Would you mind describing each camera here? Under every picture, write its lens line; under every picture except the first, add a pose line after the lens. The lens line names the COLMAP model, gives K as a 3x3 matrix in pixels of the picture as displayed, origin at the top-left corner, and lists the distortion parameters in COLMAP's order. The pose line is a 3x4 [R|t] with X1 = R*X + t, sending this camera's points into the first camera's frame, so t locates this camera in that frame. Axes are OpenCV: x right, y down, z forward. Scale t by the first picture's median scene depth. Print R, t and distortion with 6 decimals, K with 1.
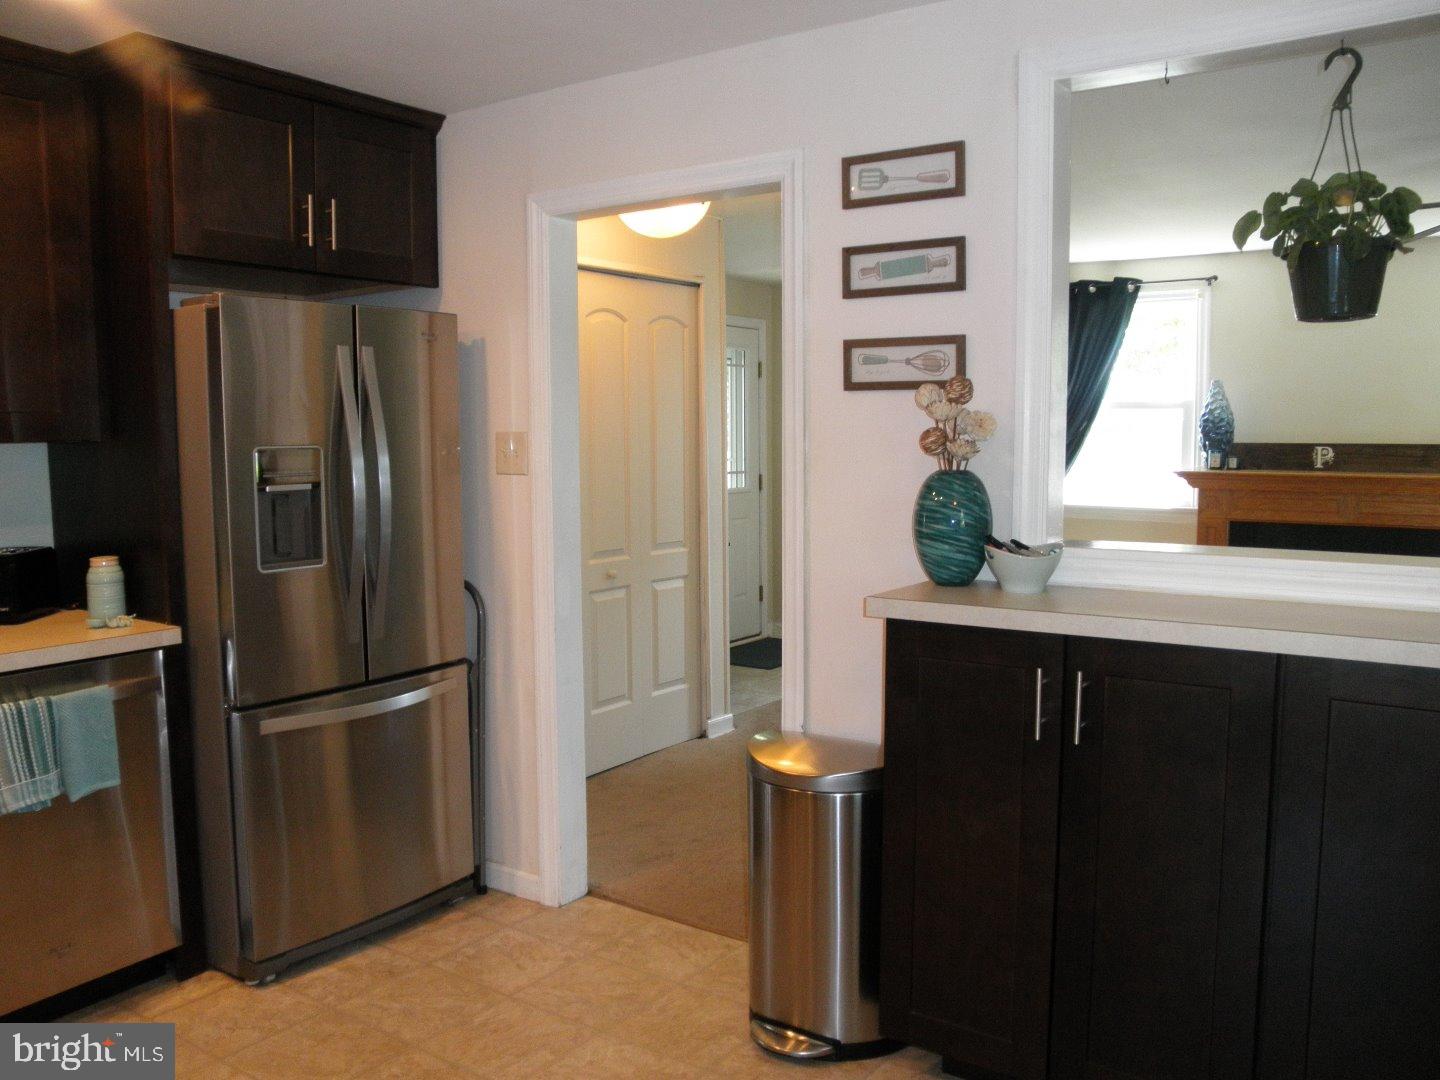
lens RADIAL K [[1187.1, 0, 720.3], [0, 1187.1, 539.8], [0, 0, 1]] dist [-0.117503, 0.102010]
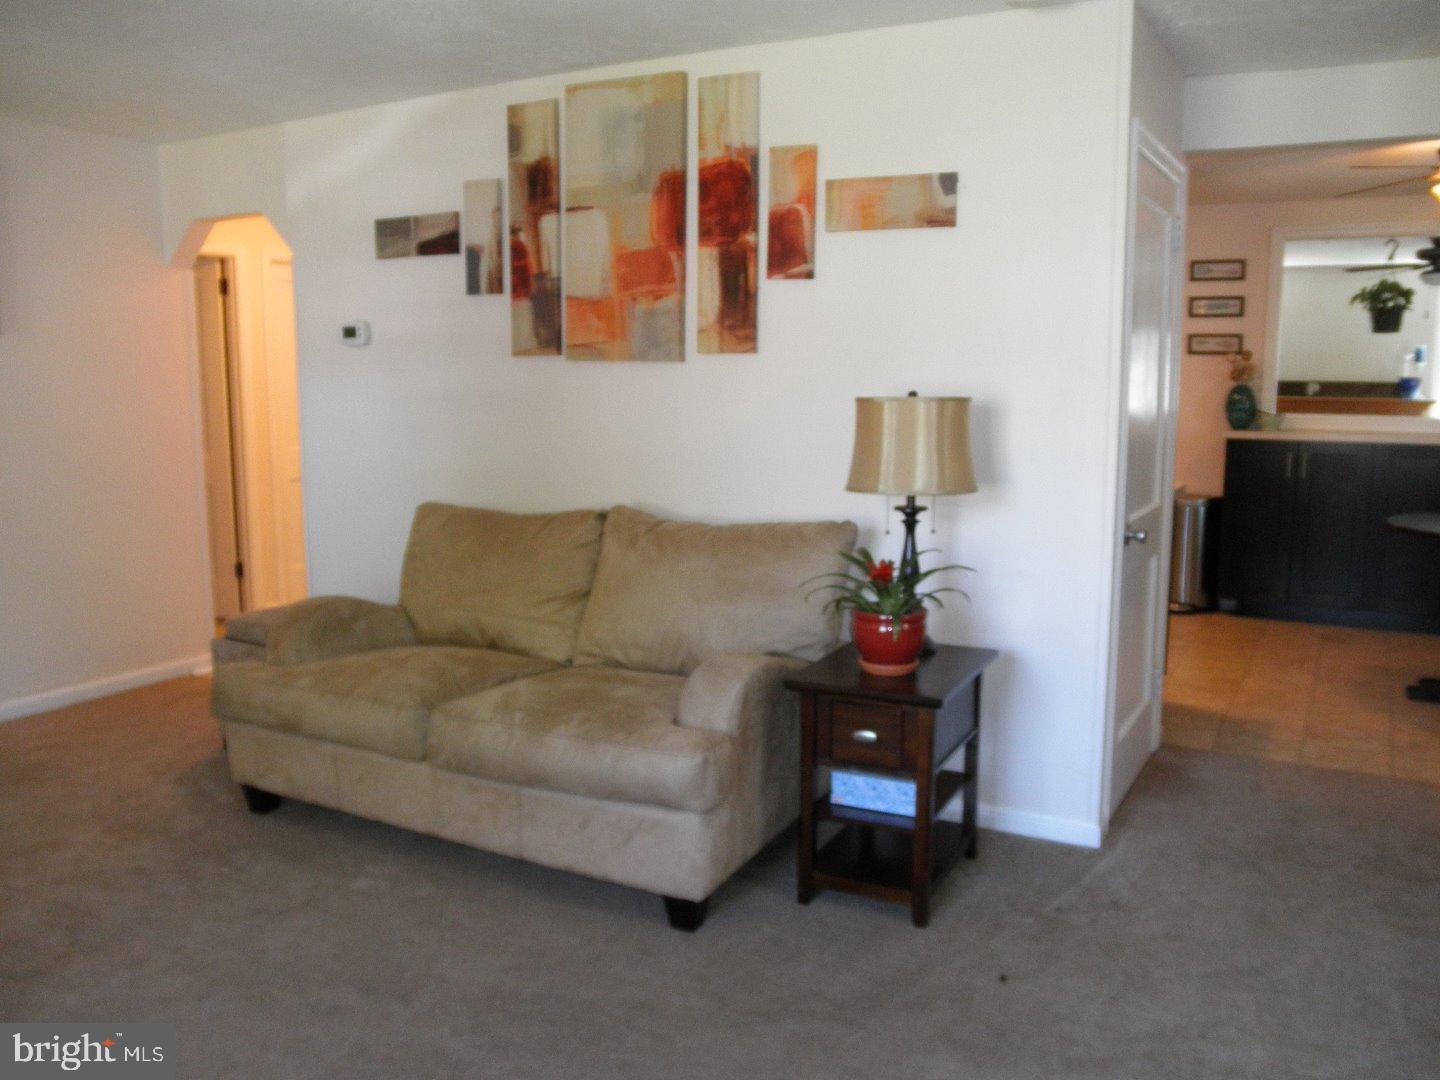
lens RADIAL K [[1187.1, 0, 726.6], [0, 1187.1, 546.6], [0, 0, 1]] dist [-0.117503, 0.102010]
pose [[0.994937, -0.007260, 0.100242, -1.118375], [0.001873, 0.998554, 0.053731, 0.146958], [-0.100487, -0.053271, 0.993511, -1.379730]]
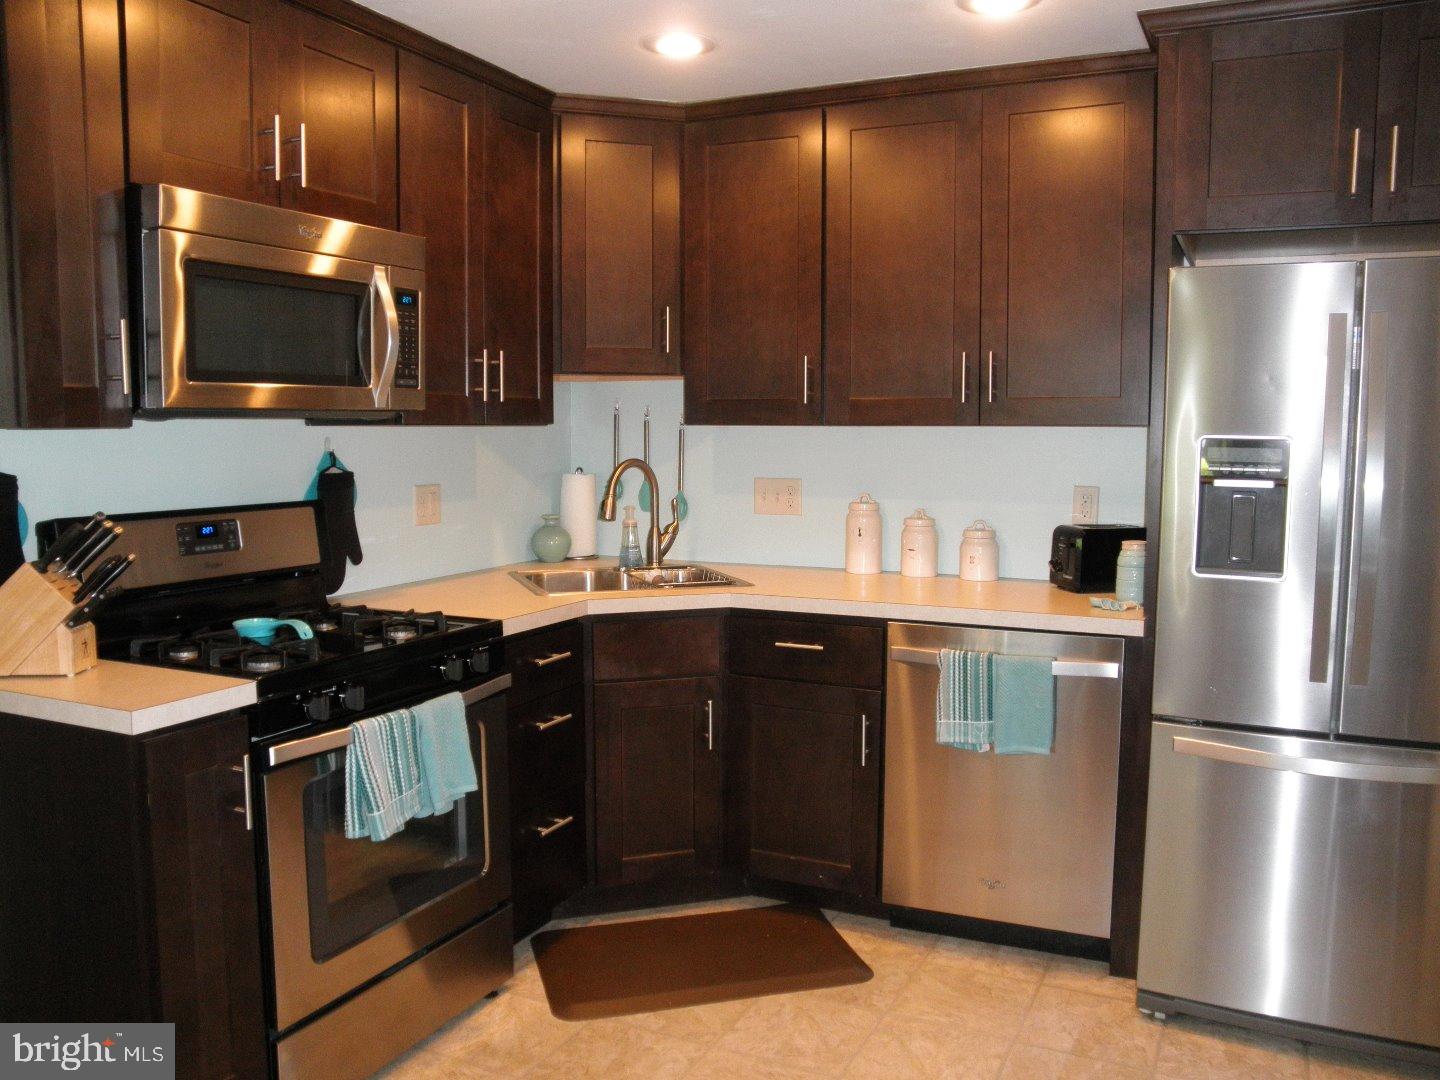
lens RADIAL K [[1187.1, 0, 721.5], [0, 1187.1, 534.8], [0, 0, 1]] dist [-0.117503, 0.102010]
pose [[0.137933, 0.095583, -0.985819, 0.531880], [-0.094414, 0.992069, 0.082979, -0.052360], [0.985931, 0.081629, 0.145863, 0.611409]]
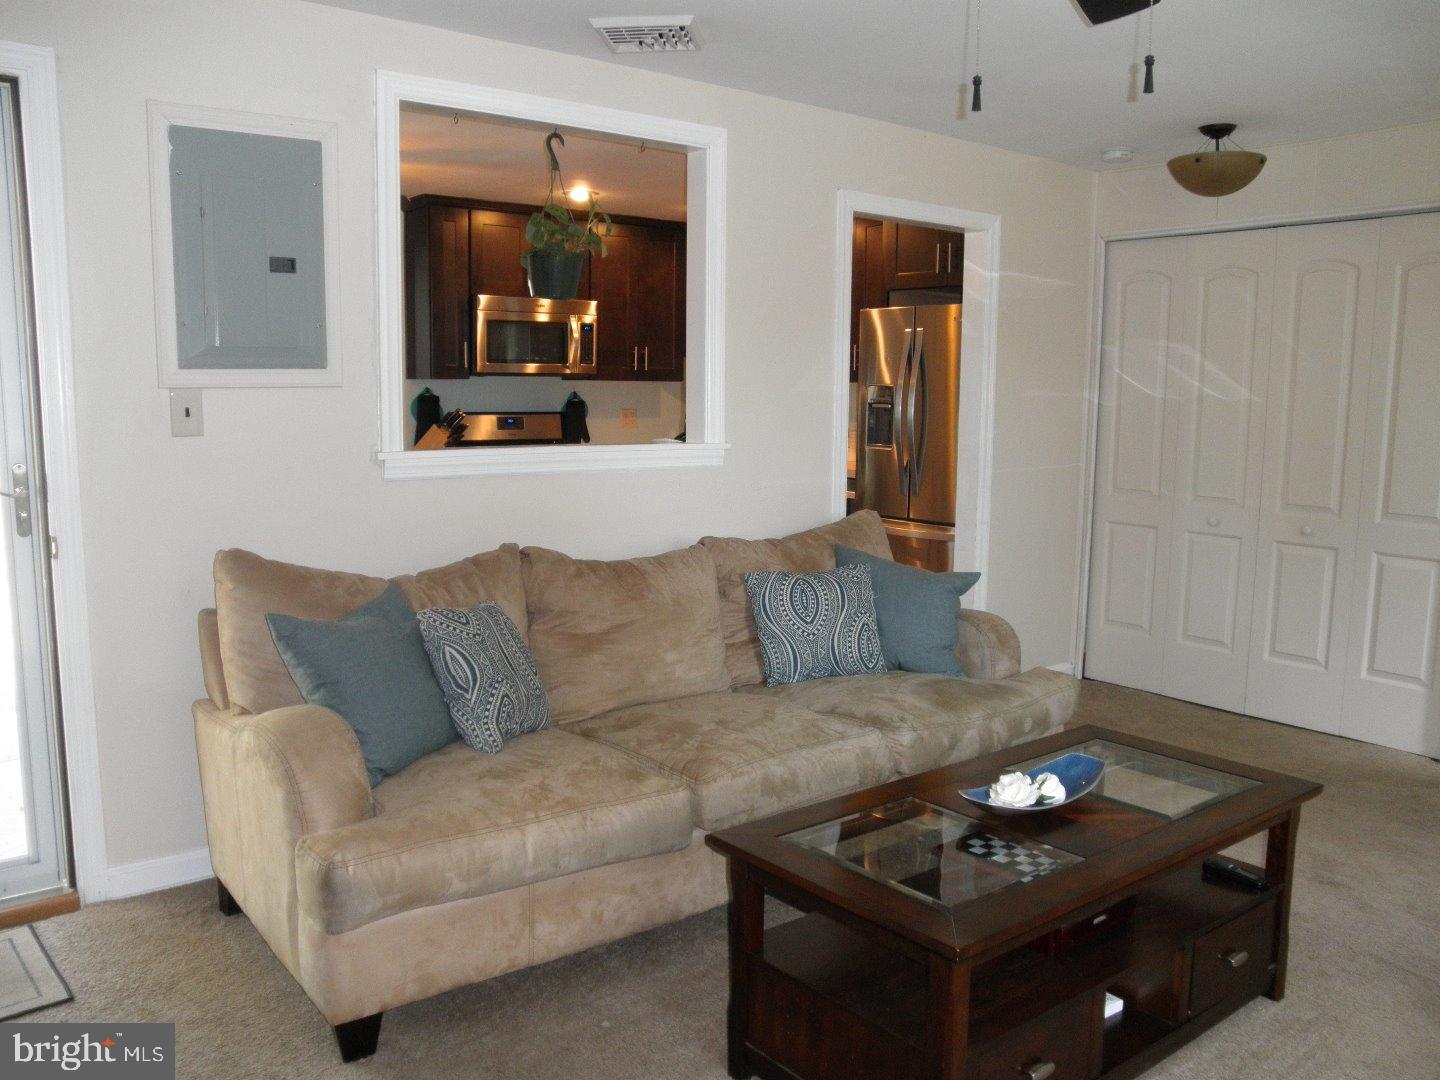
lens RADIAL K [[1187.1, 0, 724.9], [0, 1187.1, 539.7], [0, 0, 1]] dist [-0.117503, 0.102010]
pose [[-0.287896, 0.120941, -0.949994, 1.664621], [-0.102811, 0.982357, 0.156218, -0.117212], [0.952127, 0.142645, -0.270382, 1.394524]]
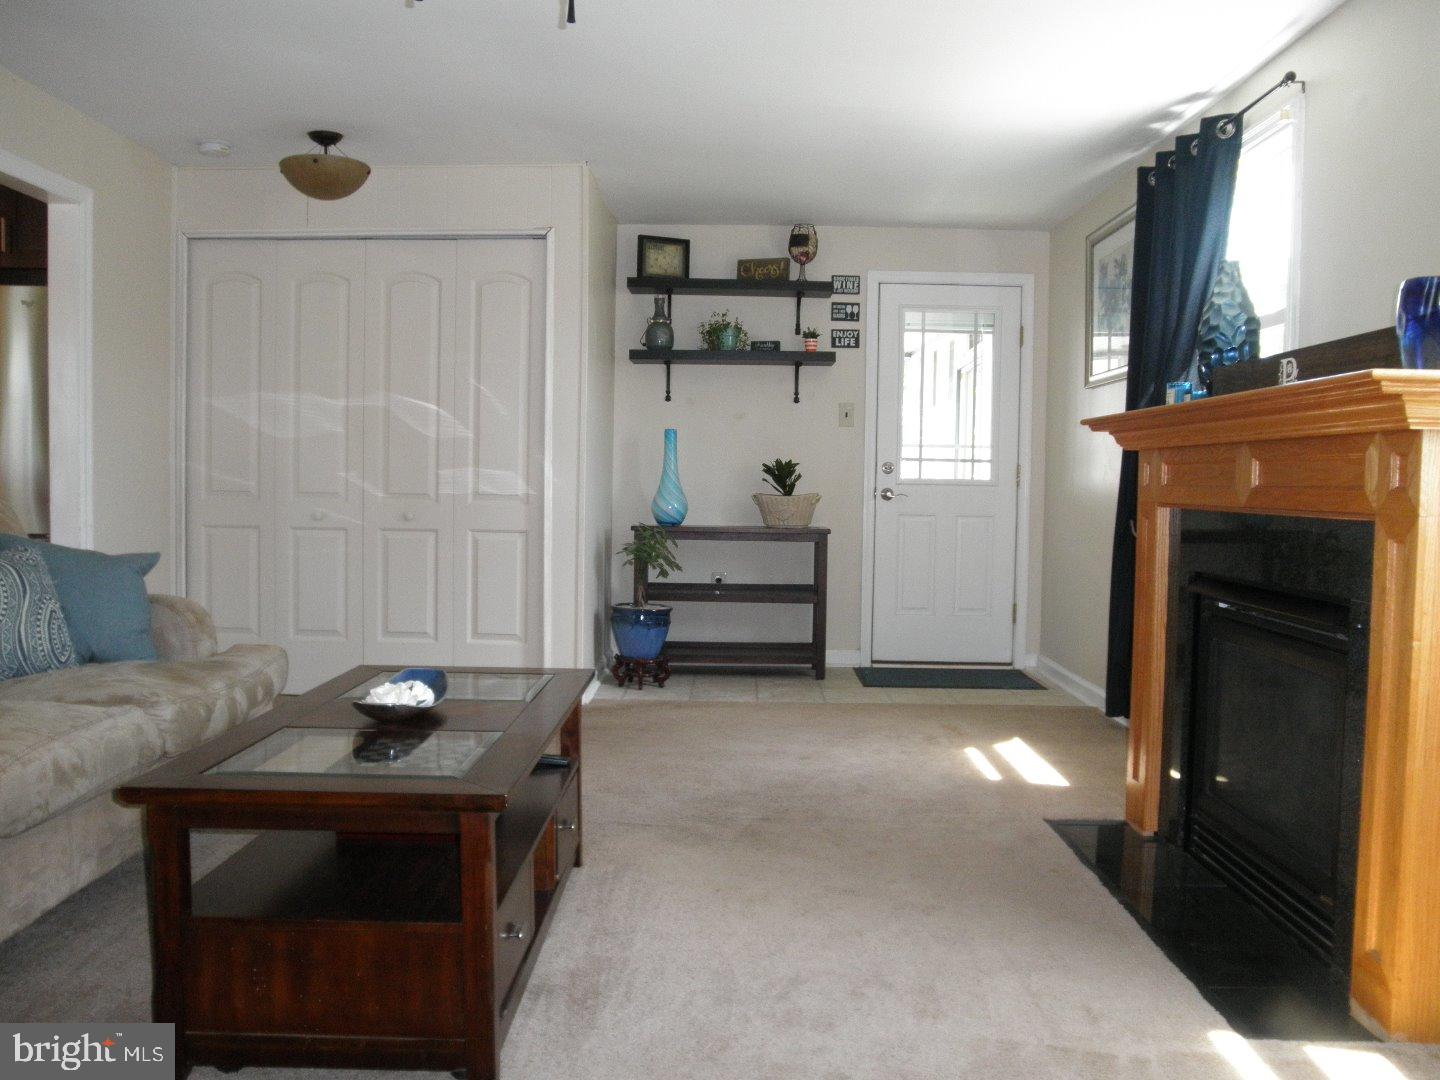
lens RADIAL K [[1187.1, 0, 719.6], [0, 1187.1, 540.3], [0, 0, 1]] dist [-0.117503, 0.102010]
pose [[0.559000, 0.054602, -0.827368, 1.644716], [-0.095535, 0.995425, 0.001146, 0.039619], [0.823646, 0.078402, 0.561659, 1.091515]]
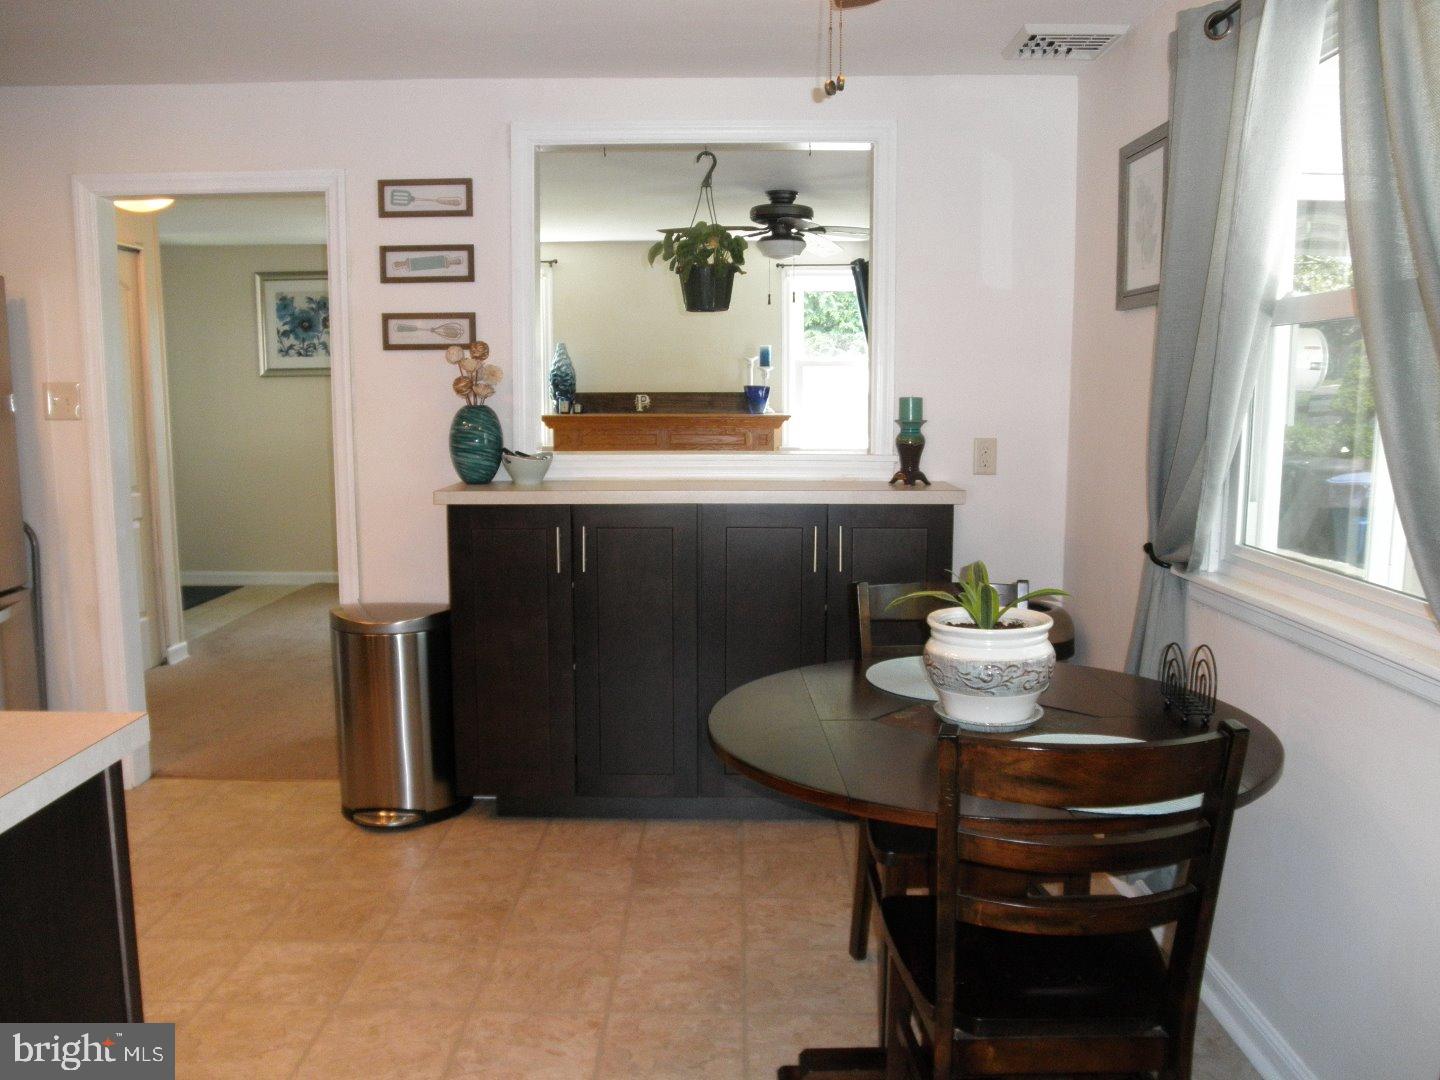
lens RADIAL K [[1187.1, 0, 730.6], [0, 1187.1, 537.3], [0, 0, 1]] dist [-0.117503, 0.102010]
pose [[0.823381, -0.068523, 0.563336, -0.346550], [0.050647, 0.997595, 0.047319, 0.047155], [-0.565224, -0.010430, 0.824872, -0.356880]]
